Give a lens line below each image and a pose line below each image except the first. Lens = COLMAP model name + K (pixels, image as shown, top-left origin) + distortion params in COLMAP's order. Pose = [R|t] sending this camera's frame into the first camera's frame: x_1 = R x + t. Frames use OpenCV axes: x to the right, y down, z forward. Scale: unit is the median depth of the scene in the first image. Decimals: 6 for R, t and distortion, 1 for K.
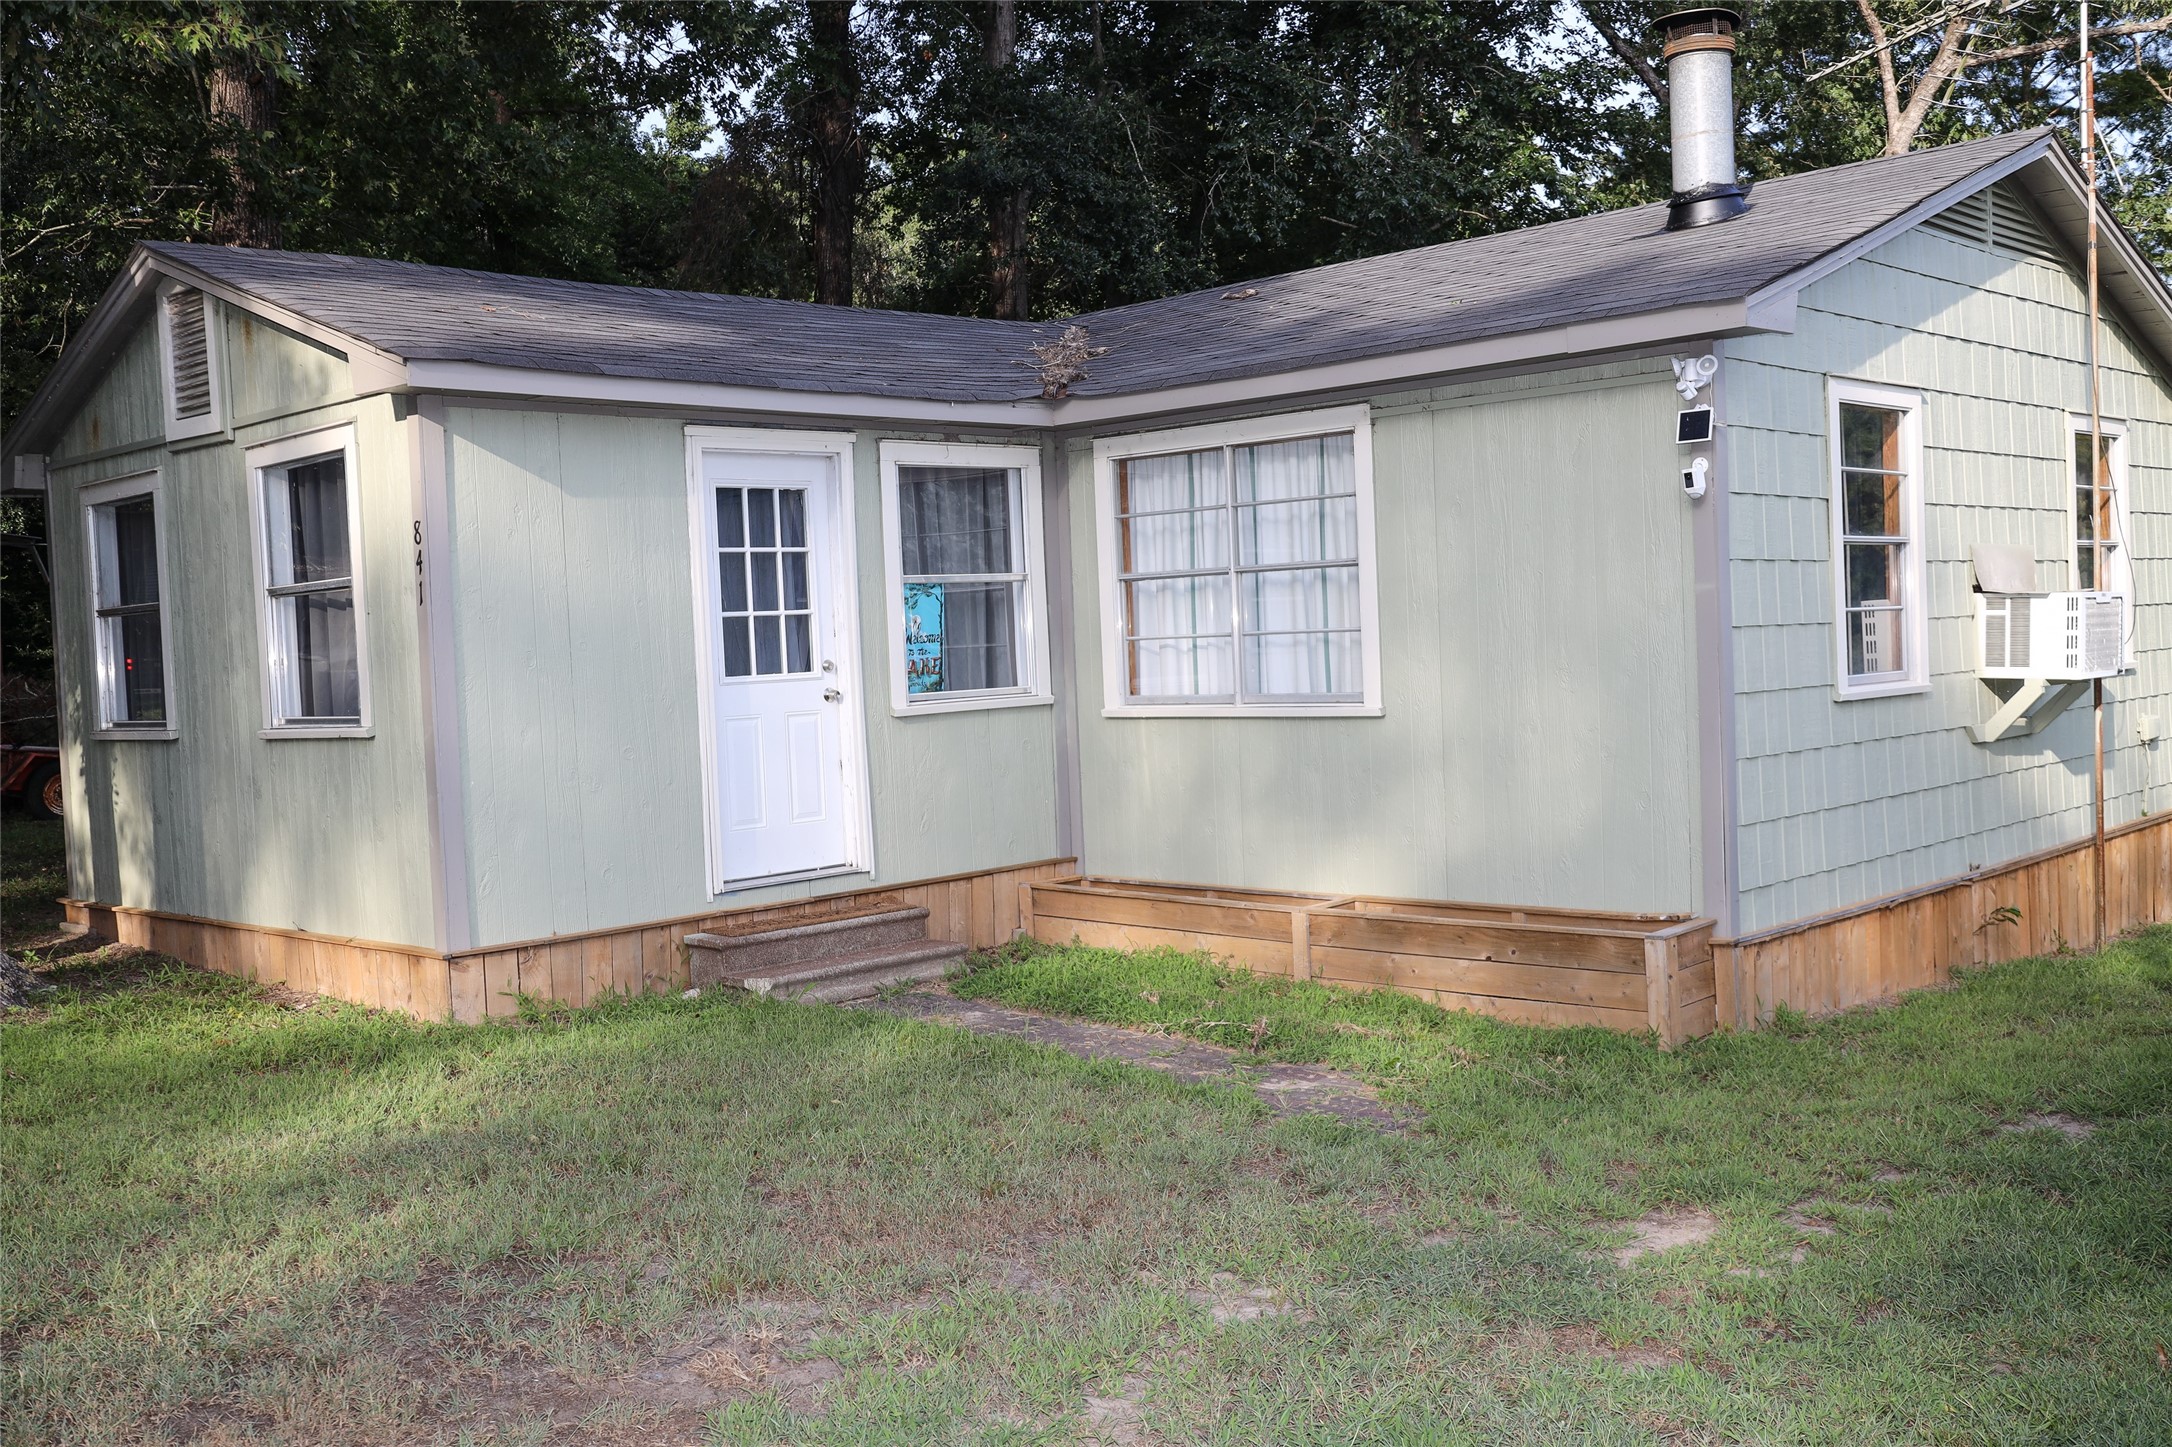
lens RADIAL K [[2014.9, 0, 1092.3], [0, 2014.9, 731.0], [0, 0, 1]] dist [-0.010873, 0.000000]
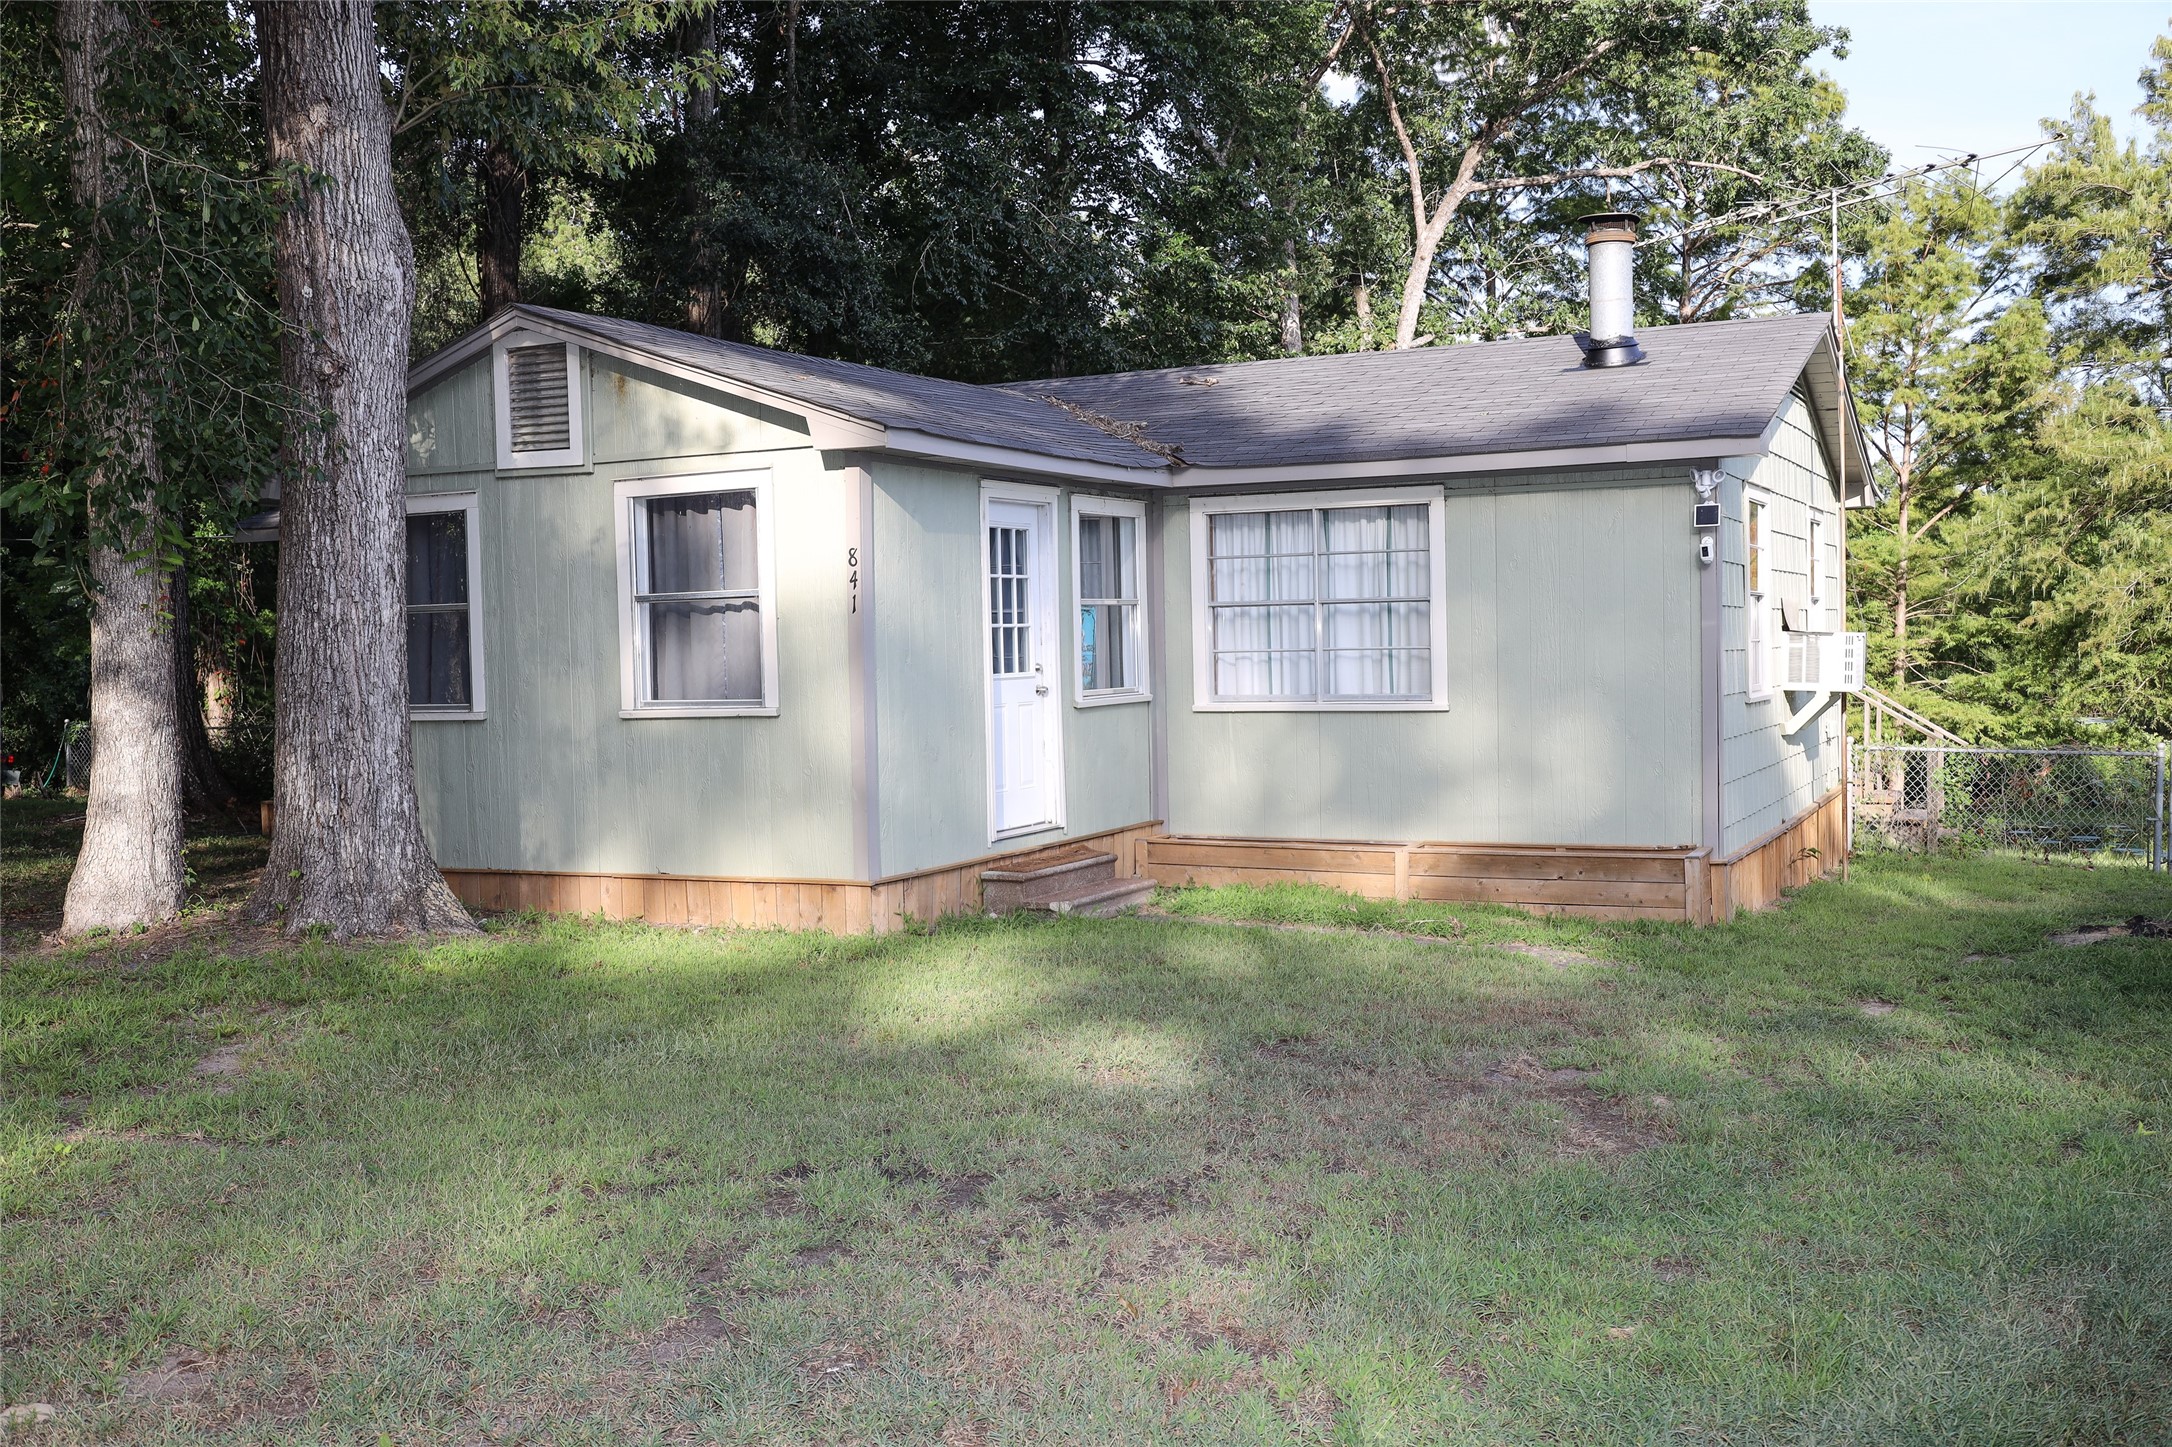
lens RADIAL K [[2014.9, 0, 1084.0], [0, 2014.9, 722.6], [0, 0, 1]] dist [-0.010873, 0.000000]
pose [[0.956304, 0.009945, 0.292204, -0.479528], [-0.005066, 0.999835, -0.017449, 0.025186], [-0.292329, 0.015206, 0.956197, -0.240529]]
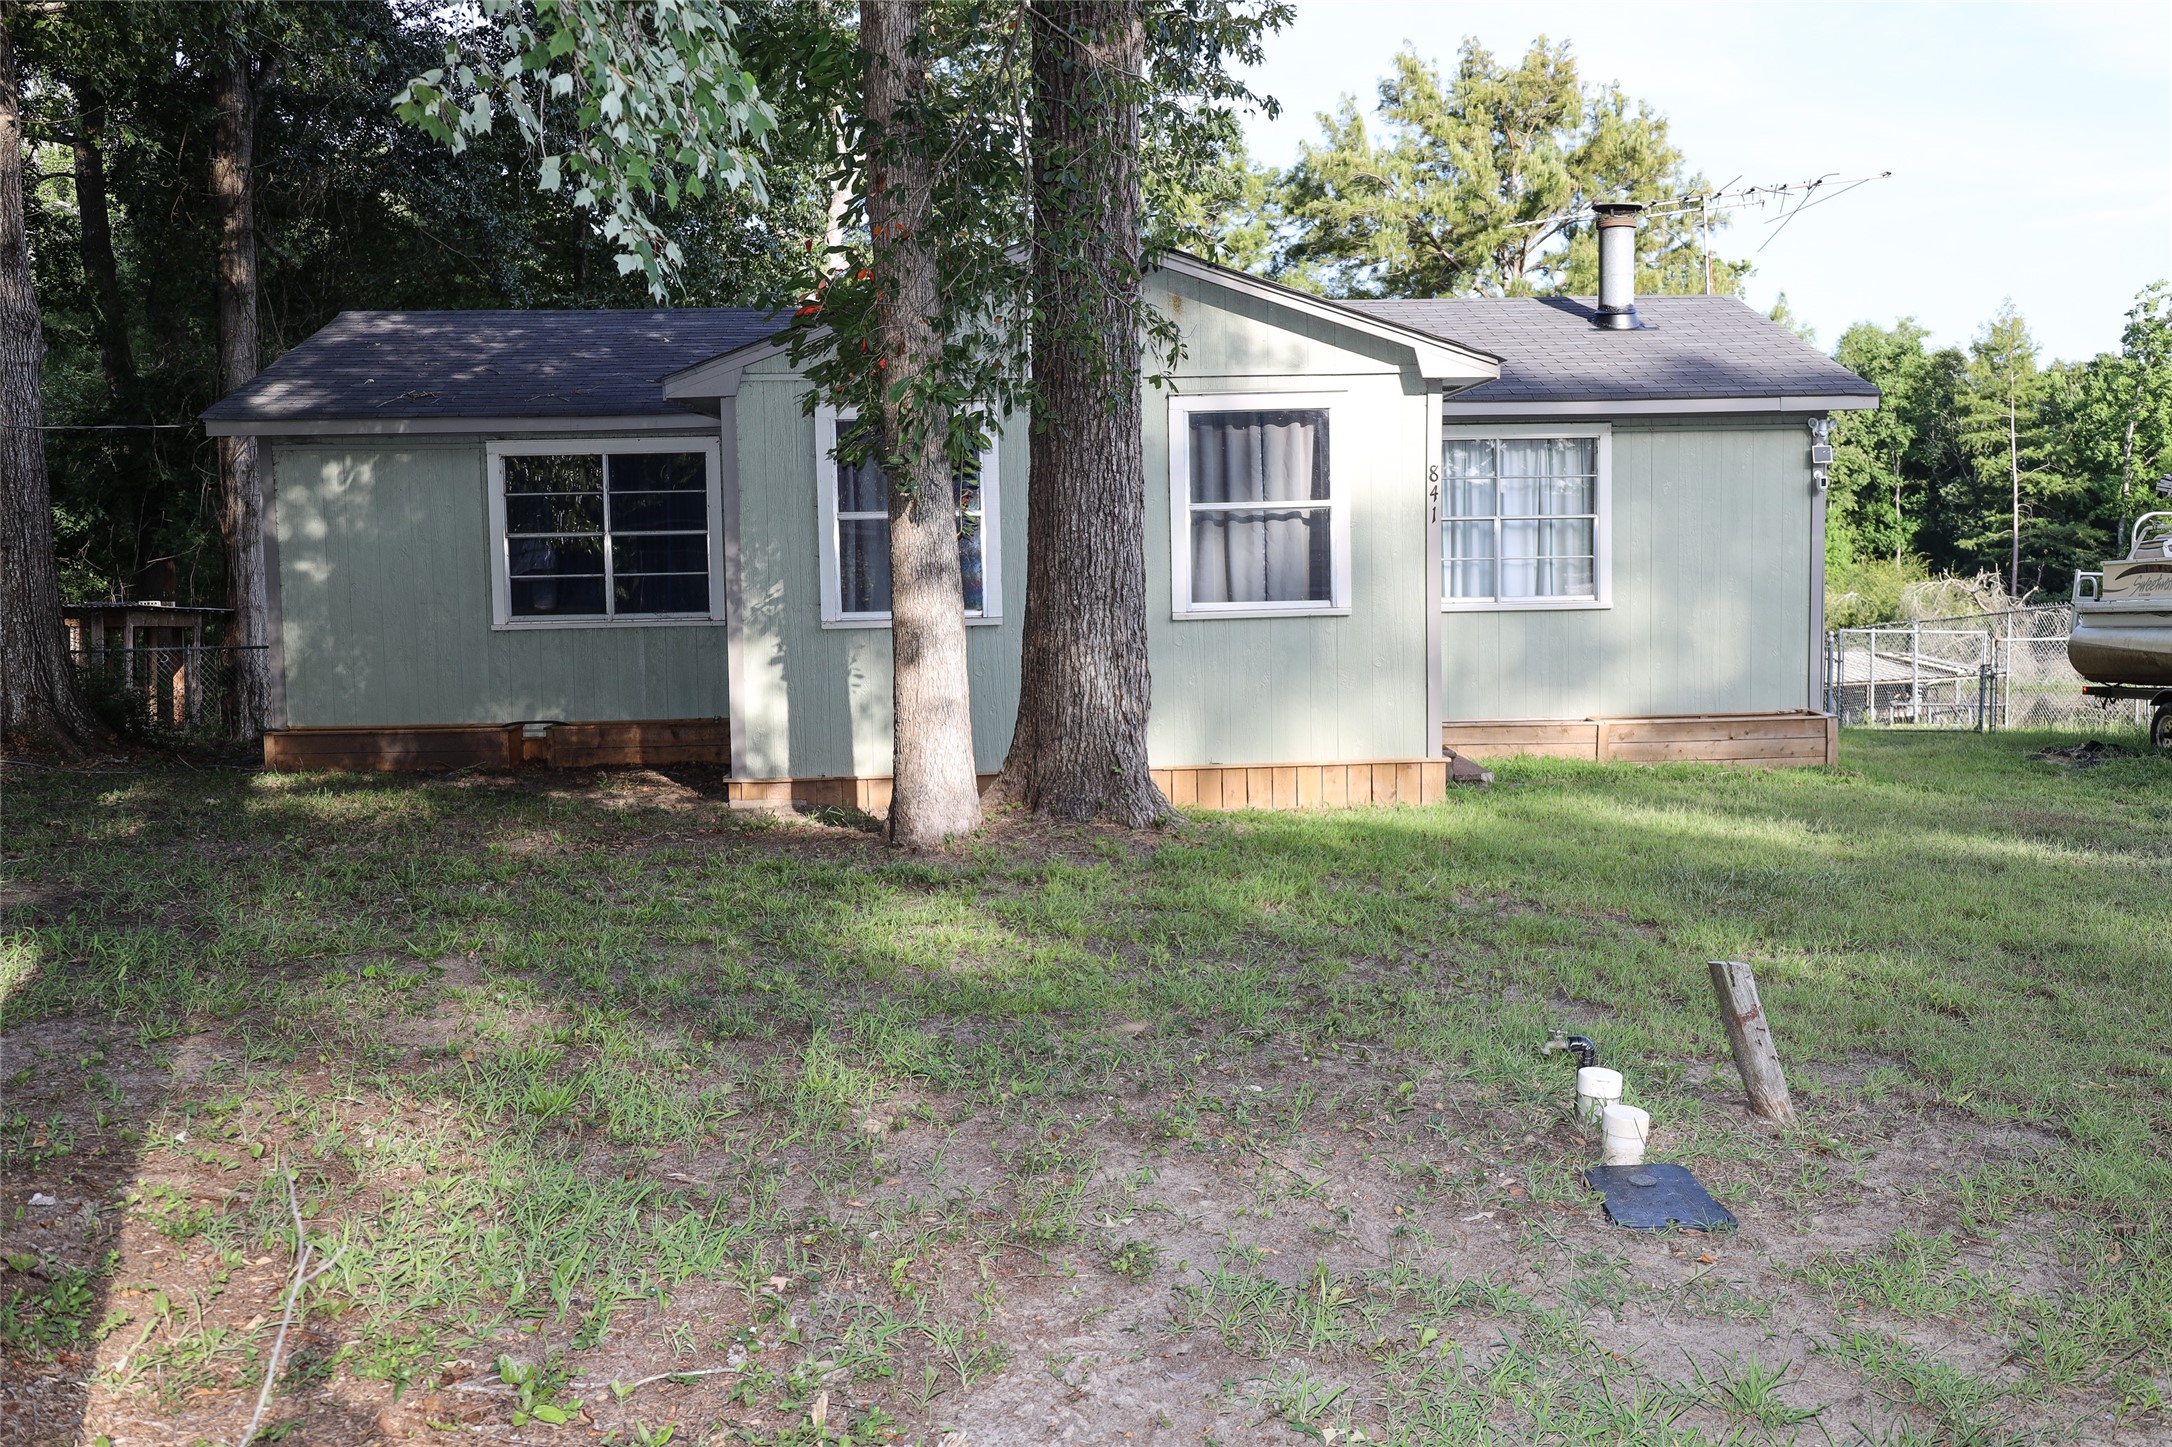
lens RADIAL K [[2014.9, 0, 1090.5], [0, 2014.9, 719.6], [0, 0, 1]] dist [-0.010873, 0.000000]
pose [[0.702834, -0.032106, 0.710629, -1.315432], [0.021410, 0.999483, 0.023981, 0.034160], [-0.711032, -0.001640, 0.703158, 0.115708]]
